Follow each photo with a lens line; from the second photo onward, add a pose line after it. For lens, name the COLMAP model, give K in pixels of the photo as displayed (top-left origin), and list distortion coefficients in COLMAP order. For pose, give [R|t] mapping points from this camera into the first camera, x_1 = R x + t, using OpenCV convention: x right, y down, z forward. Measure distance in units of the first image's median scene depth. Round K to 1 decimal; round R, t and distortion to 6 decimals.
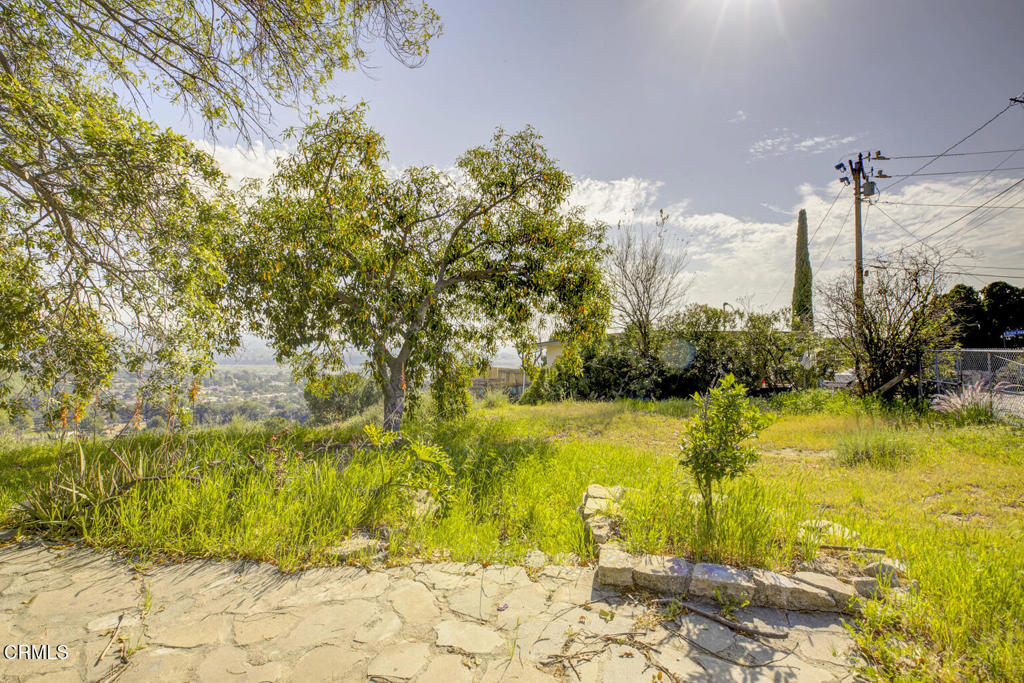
lens RADIAL K [[475.5, 0, 509.4], [0, 475.5, 340.6], [0, 0, 1]] dist [0.018983, -0.001442]
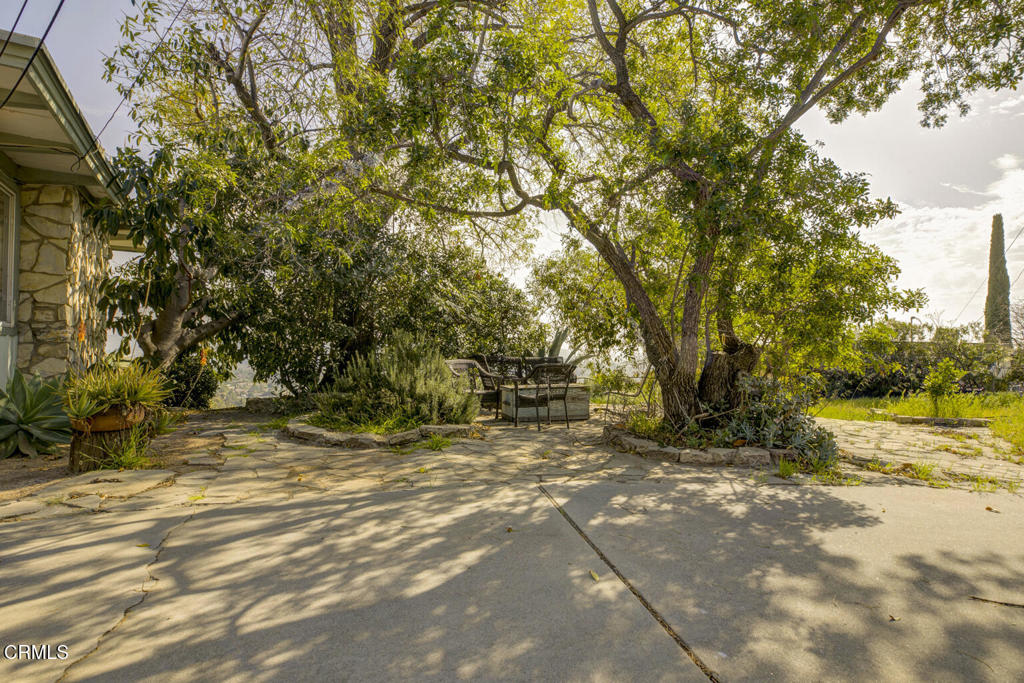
lens RADIAL K [[501.3, 0, 506.1], [0, 501.3, 344.6], [0, 0, 1]] dist [0.004255, 0.000566]
pose [[0.974339, 0.014473, -0.224619, -0.237335], [-0.015460, 0.999877, -0.002637, 0.005441], [0.224553, 0.006042, 0.974443, -0.412175]]
